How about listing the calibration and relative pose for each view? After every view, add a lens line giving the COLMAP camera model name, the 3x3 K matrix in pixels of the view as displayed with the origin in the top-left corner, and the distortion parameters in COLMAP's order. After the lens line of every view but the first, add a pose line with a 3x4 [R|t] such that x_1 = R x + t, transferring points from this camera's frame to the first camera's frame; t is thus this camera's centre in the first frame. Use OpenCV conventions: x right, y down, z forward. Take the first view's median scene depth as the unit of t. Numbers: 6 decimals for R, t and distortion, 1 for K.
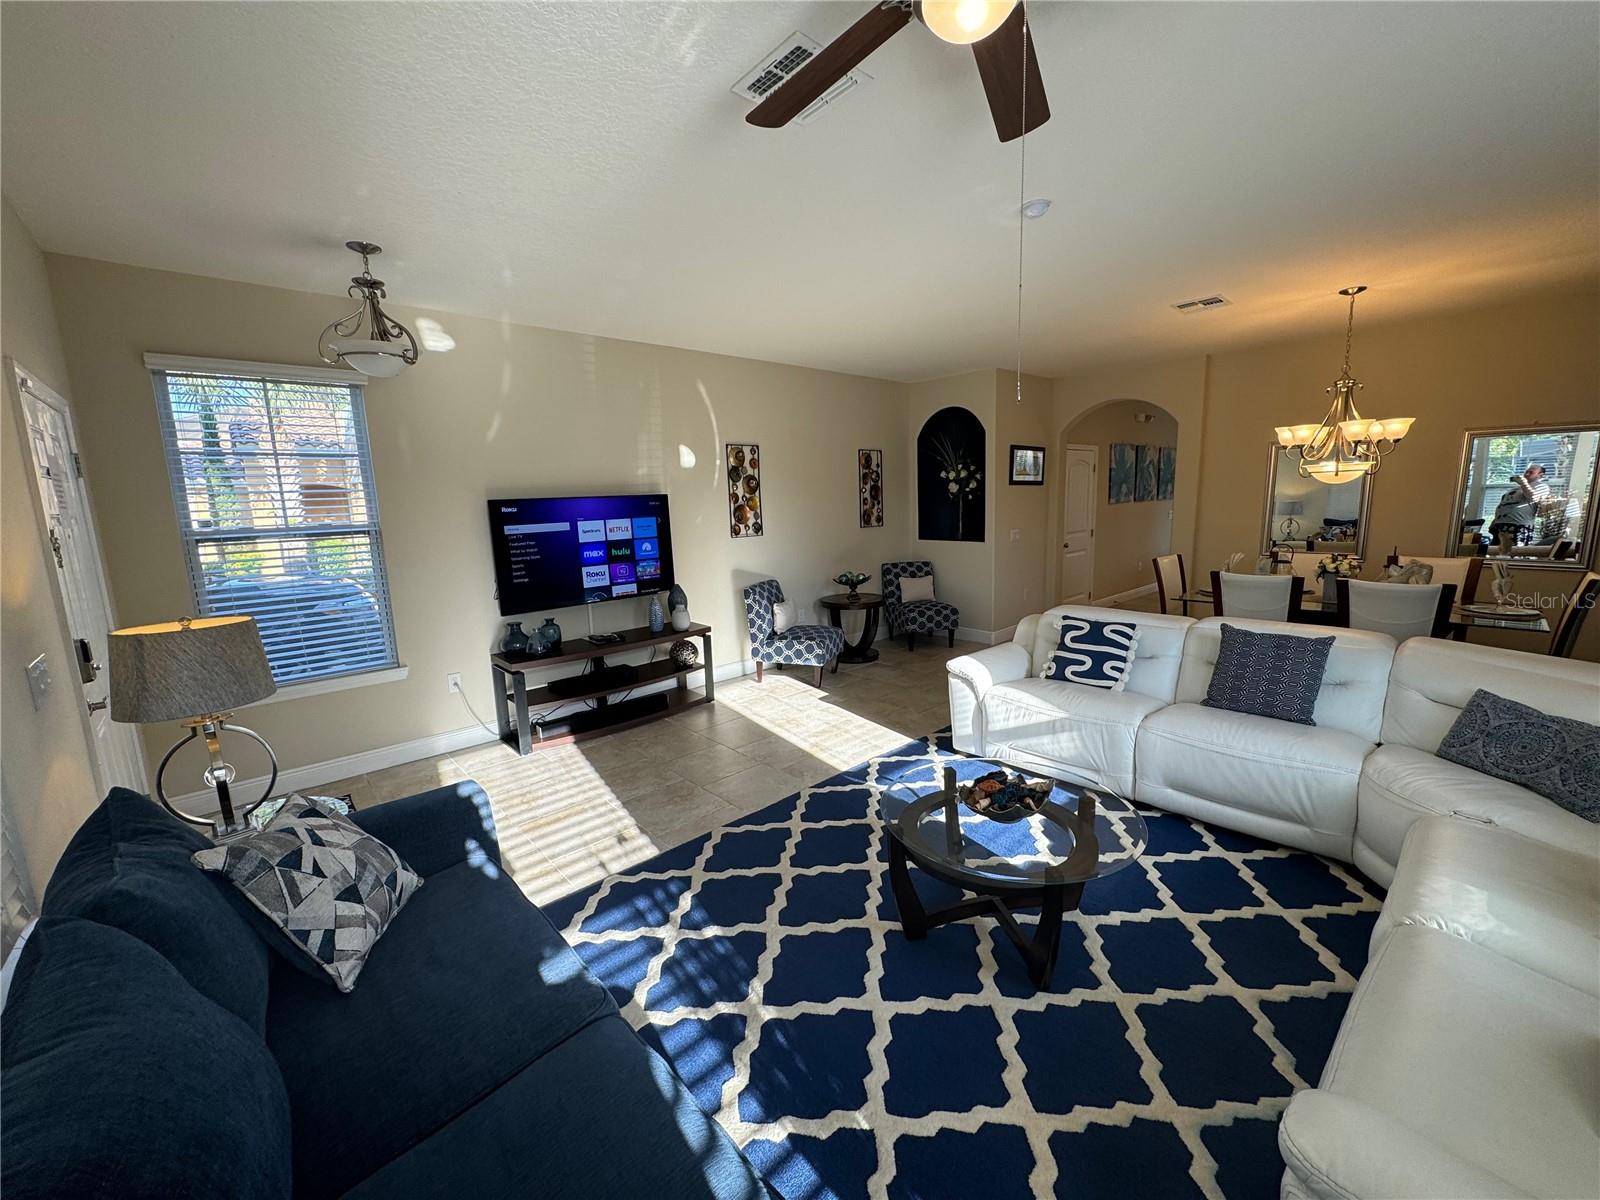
lens RADIAL K [[636.0, 0, 802.0], [0, 636.0, 597.8], [0, 0, 1]] dist [-0.001688, 0.000580]
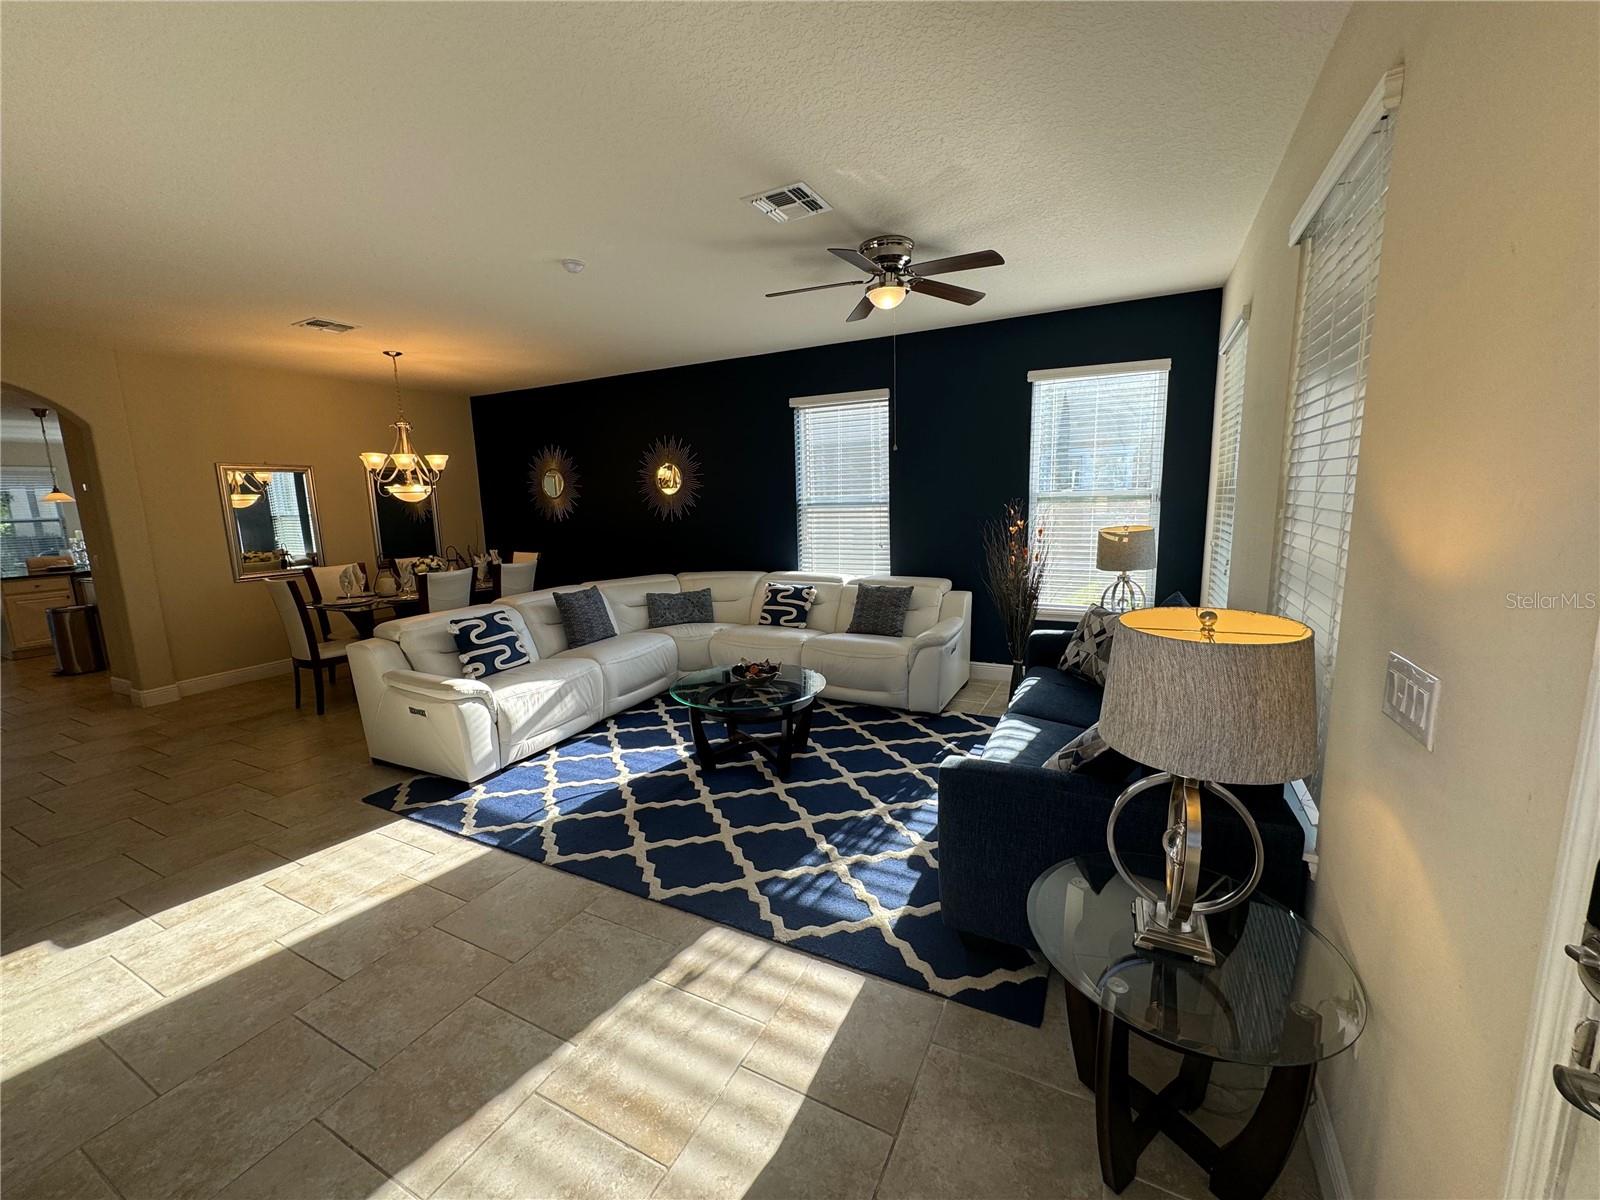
lens RADIAL K [[636.0, 0, 802.2], [0, 636.0, 596.5], [0, 0, 1]] dist [-0.001688, 0.000580]
pose [[-0.348736, -0.107957, 0.930982, -0.911558], [0.184893, 0.965897, 0.181265, -0.112723], [-0.918802, 0.235346, -0.316883, 1.008799]]
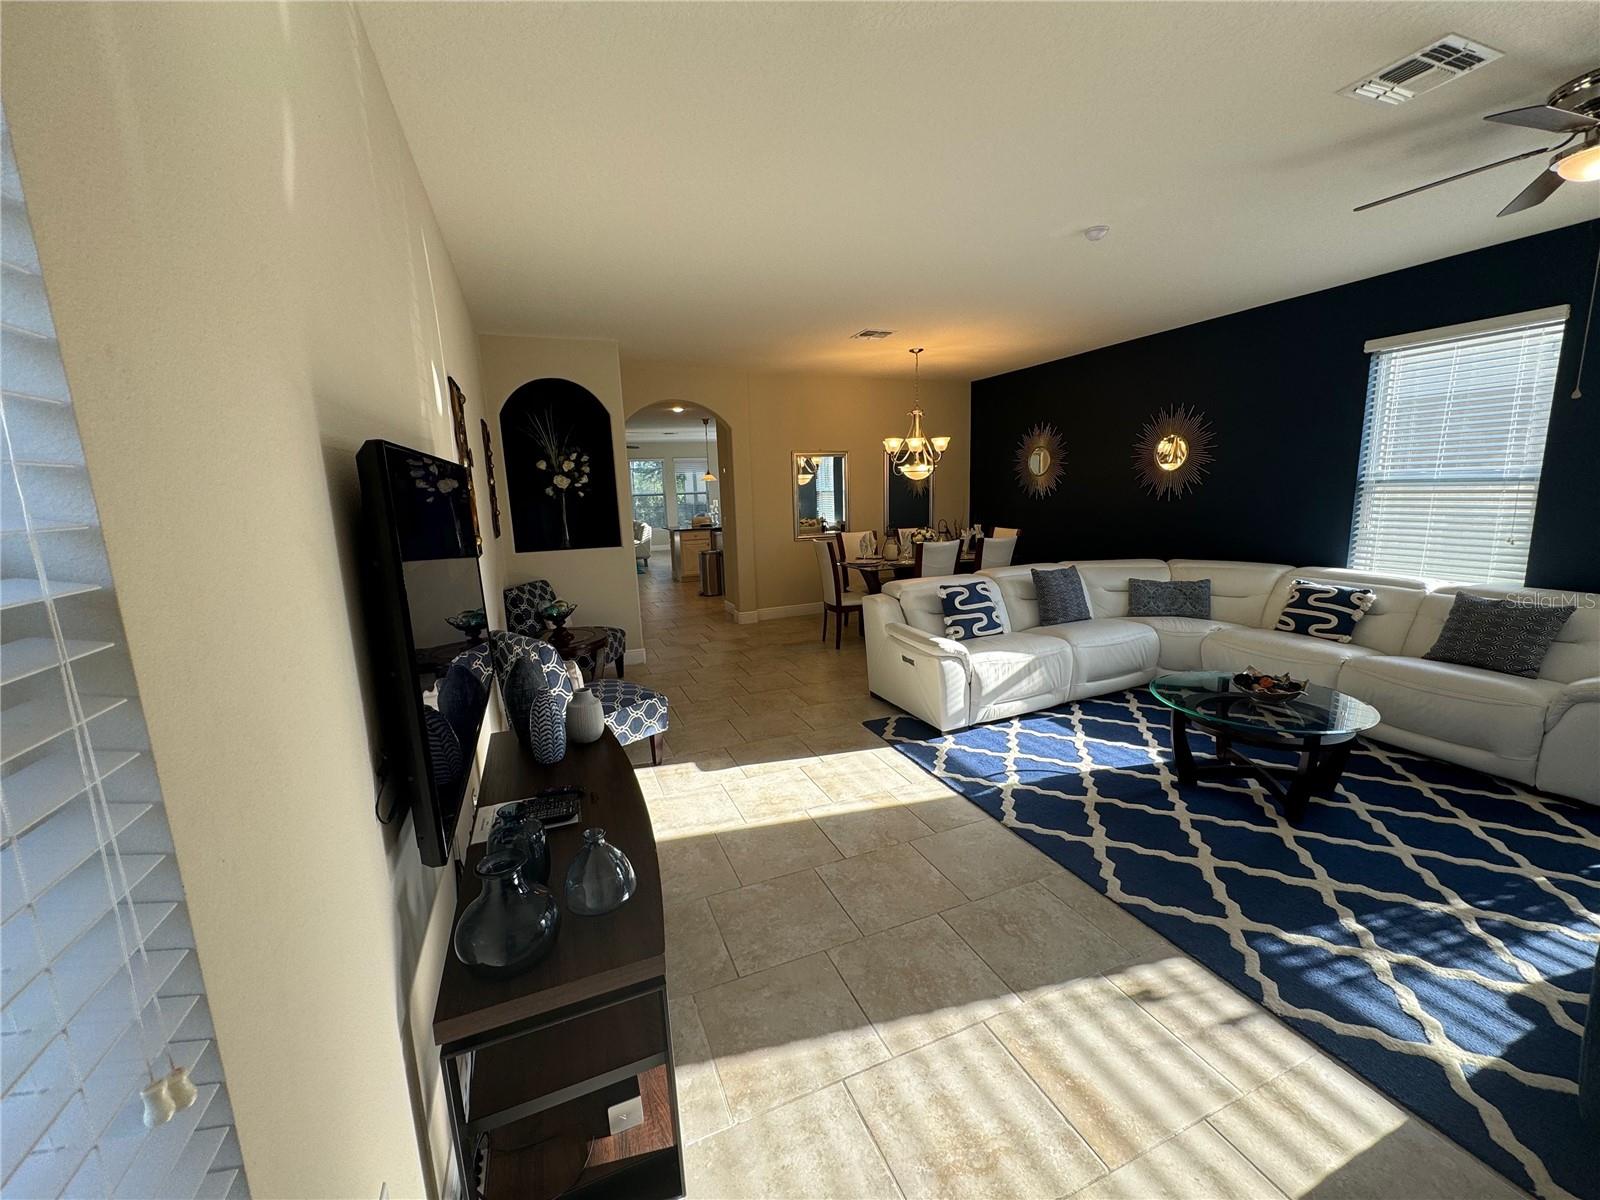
lens RADIAL K [[636.0, 0, 802.6], [0, 636.0, 596.4], [0, 0, 1]] dist [-0.001688, 0.000580]
pose [[0.342110, -0.139753, 0.929209, -0.925692], [0.168587, 0.981961, 0.085618, -0.116944], [-0.924413, 0.127362, 0.359500, 1.038947]]
